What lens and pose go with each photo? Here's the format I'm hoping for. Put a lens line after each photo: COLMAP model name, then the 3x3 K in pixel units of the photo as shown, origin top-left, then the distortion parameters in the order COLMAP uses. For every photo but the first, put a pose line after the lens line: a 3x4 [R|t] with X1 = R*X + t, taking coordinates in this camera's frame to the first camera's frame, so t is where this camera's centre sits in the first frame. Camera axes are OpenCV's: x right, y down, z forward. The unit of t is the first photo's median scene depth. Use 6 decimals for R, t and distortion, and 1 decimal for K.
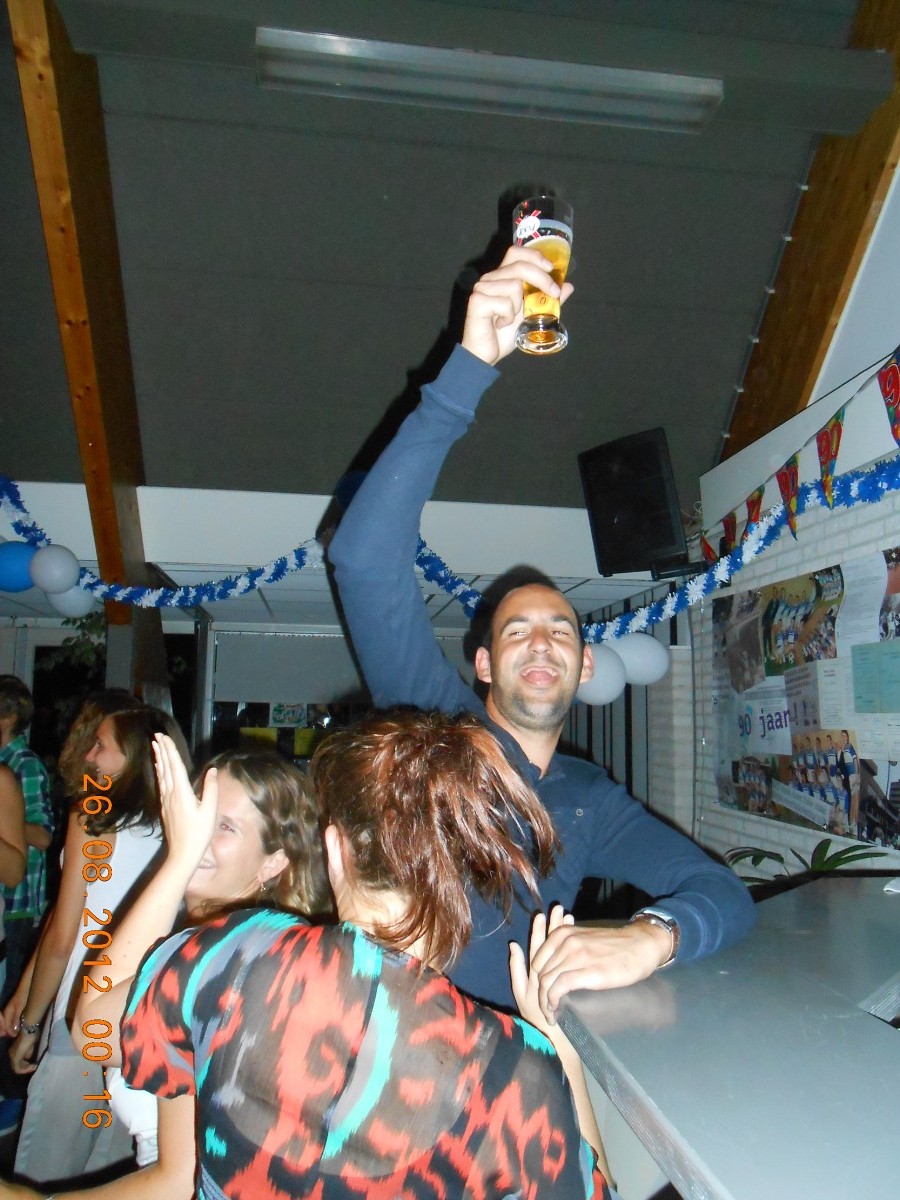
lens RADIAL K [[935.1, 0, 444.2], [0, 935.1, 601.1], [0, 0, 1]] dist [-0.042718, 0.041861]
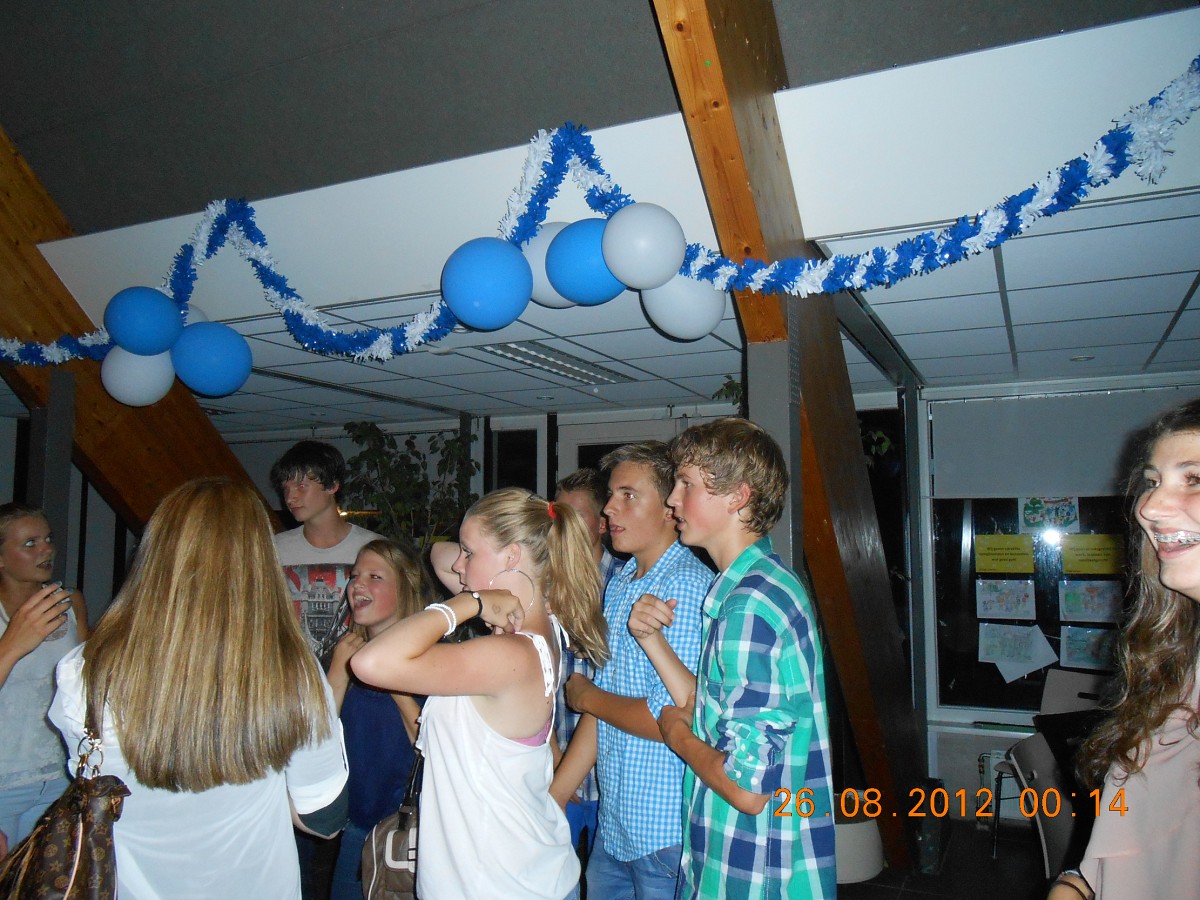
lens RADIAL K [[935.1, 0, 600.5], [0, 935.1, 455.9], [0, 0, 1]] dist [-0.042718, 0.041861]
pose [[0.840706, -0.065784, -0.537482, -0.132715], [0.084224, 0.996399, 0.009789, 0.079979], [0.534902, -0.053498, 0.843219, 0.462890]]
